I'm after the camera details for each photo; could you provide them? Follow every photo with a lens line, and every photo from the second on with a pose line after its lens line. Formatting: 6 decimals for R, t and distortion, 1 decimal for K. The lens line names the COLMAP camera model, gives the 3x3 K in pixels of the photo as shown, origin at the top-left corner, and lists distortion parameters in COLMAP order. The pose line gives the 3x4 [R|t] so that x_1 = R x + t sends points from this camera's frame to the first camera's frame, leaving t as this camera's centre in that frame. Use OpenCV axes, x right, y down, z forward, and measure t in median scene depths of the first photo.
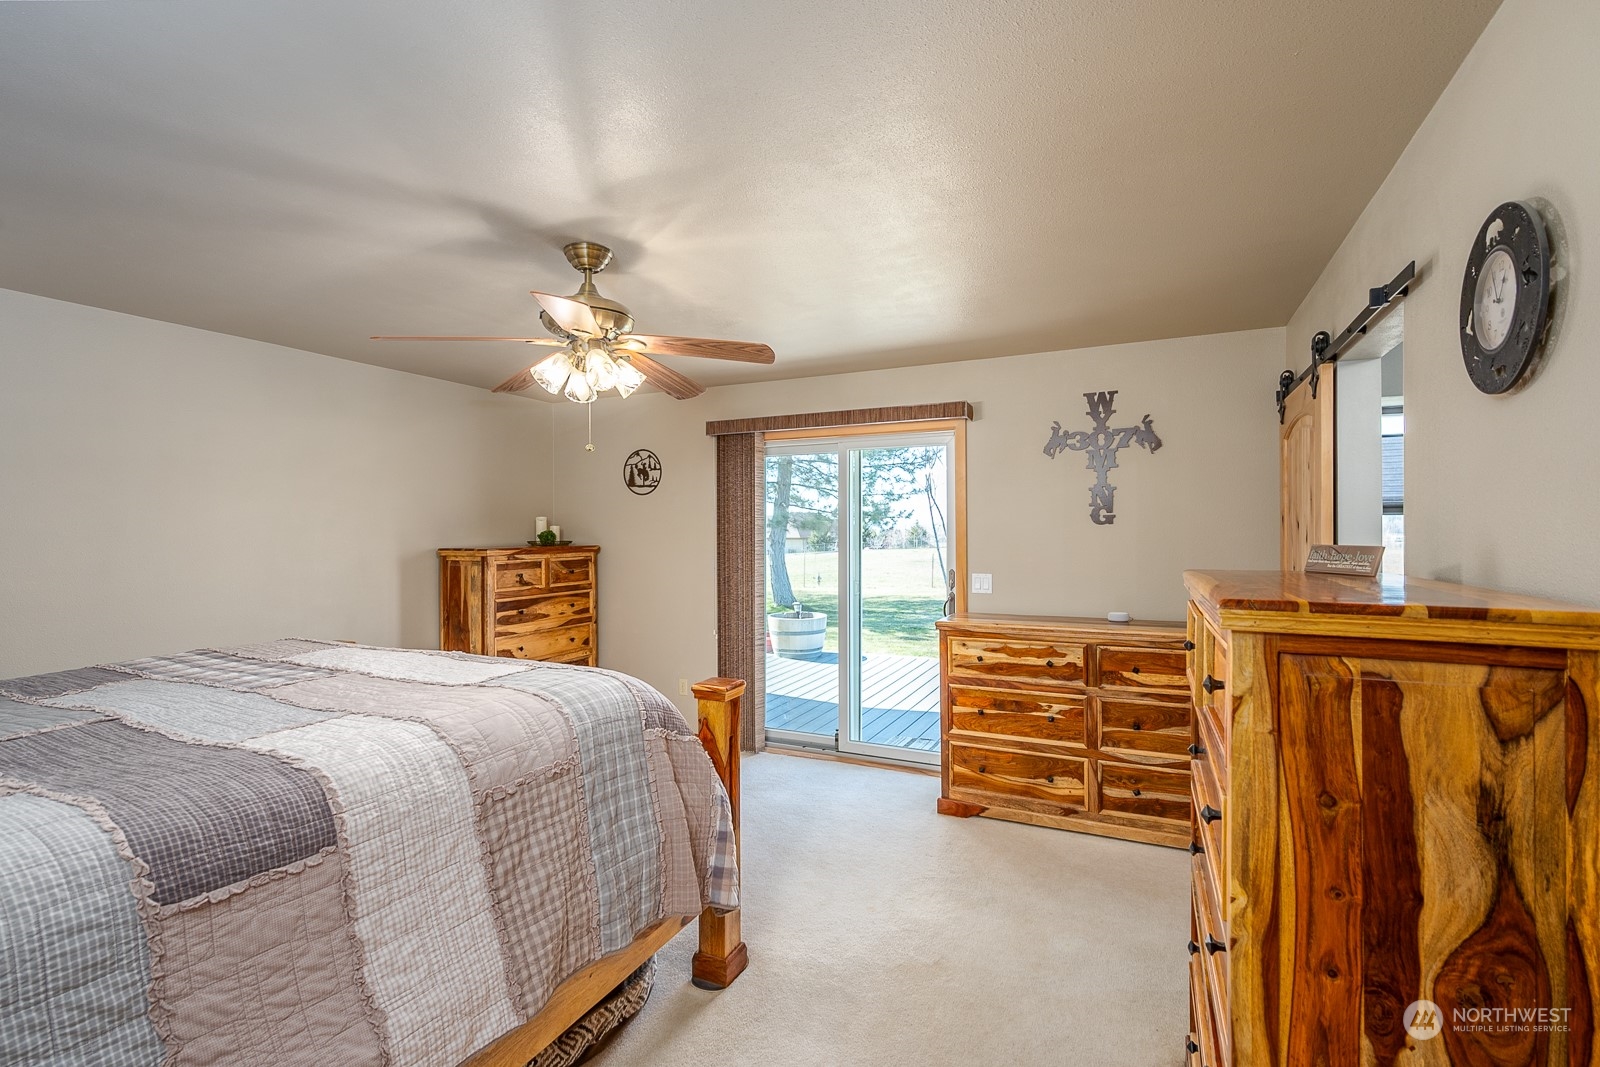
lens RADIAL K [[732.5, 0, 806.6], [0, 732.5, 532.2], [0, 0, 1]] dist [-0.000494, 0.000269]
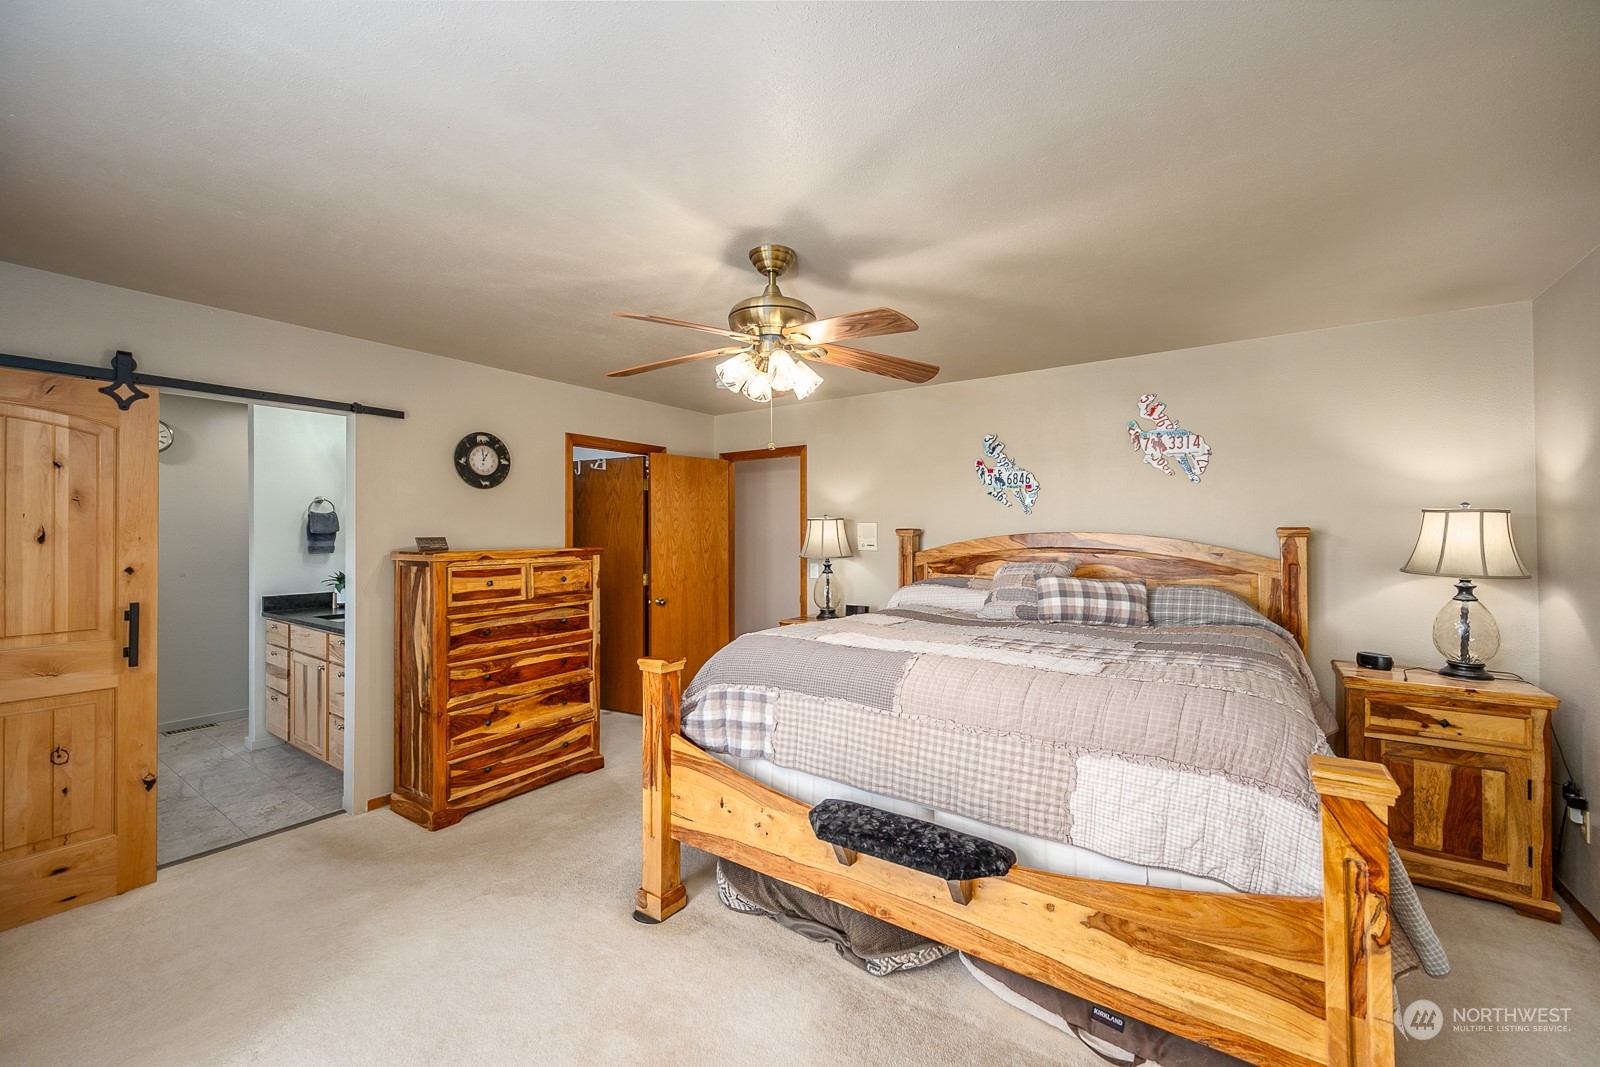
lens RADIAL K [[644.7, 0, 800.0], [0, 644.7, 533.5], [0, 0, 1]] dist [-0.001607, -0.000026]
pose [[-0.984203, 0.005126, 0.176969, -0.268686], [0.007153, 0.999916, 0.010816, -0.004360], [-0.176898, 0.011911, -0.984157, 1.027904]]
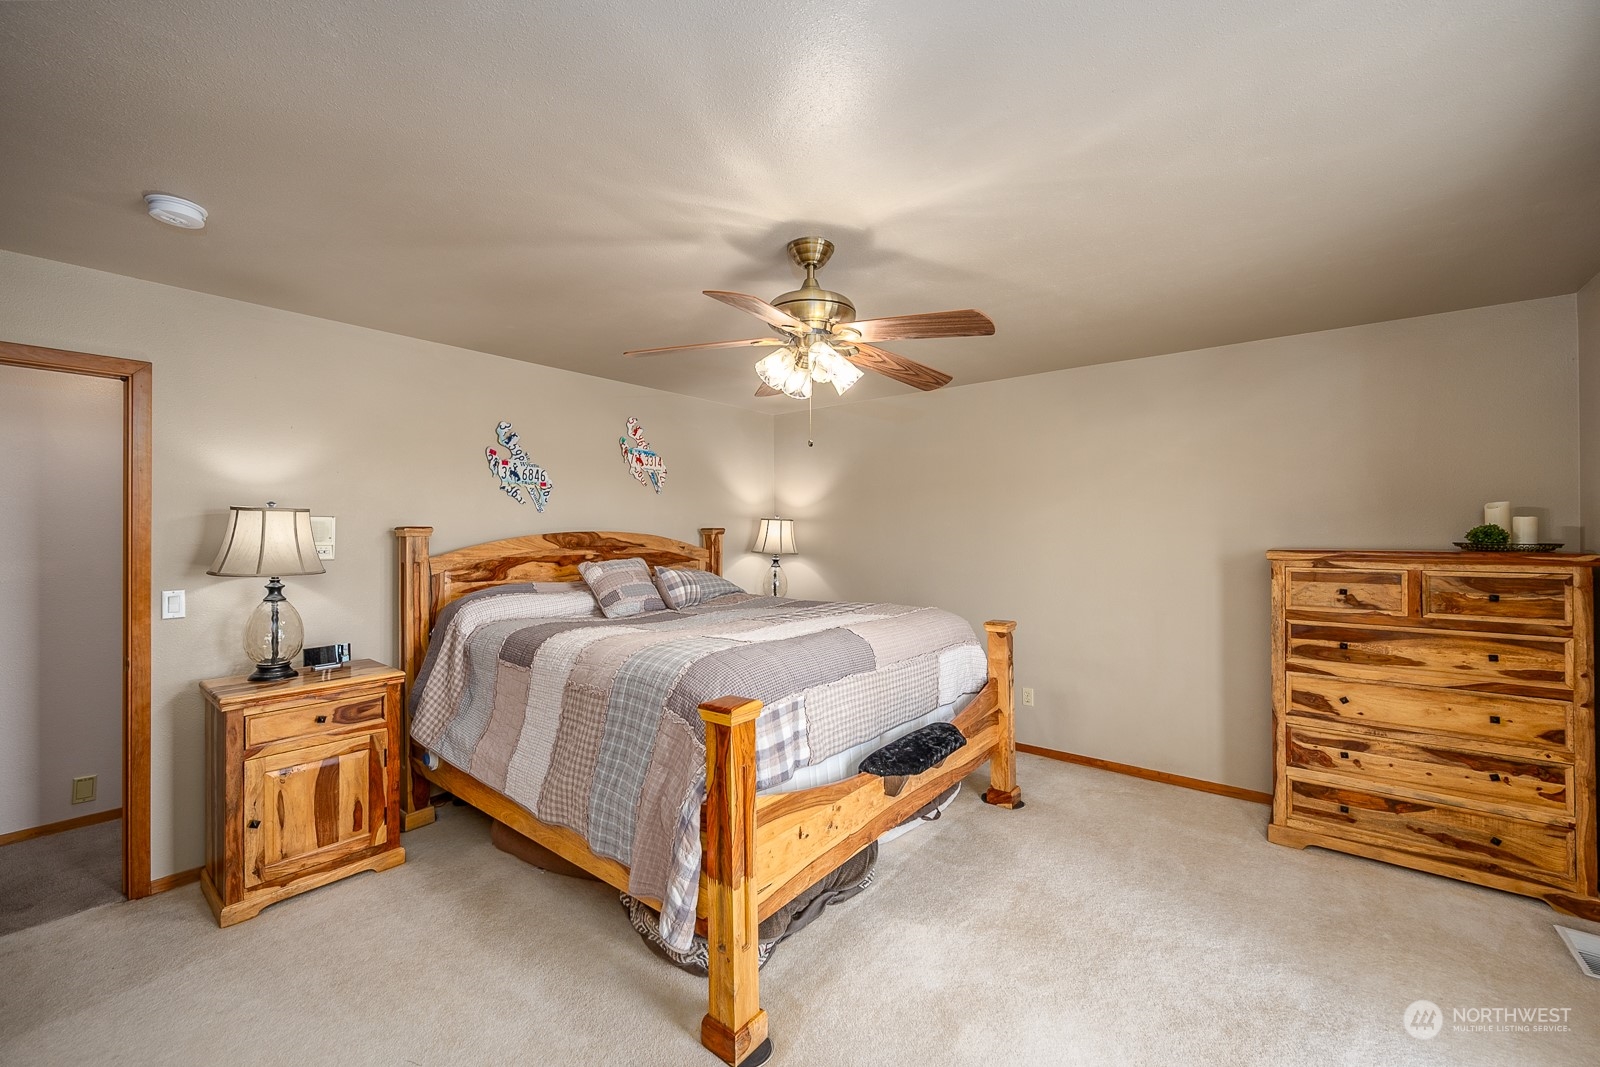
lens RADIAL K [[644.7, 0, 800.0], [0, 644.7, 533.5], [0, 0, 1]] dist [-0.001607, -0.000026]
pose [[-0.236794, 0.005379, -0.971545, 0.306213], [-0.001364, 0.999982, 0.005869, 0.002624], [0.971559, 0.002715, -0.236782, 0.651634]]
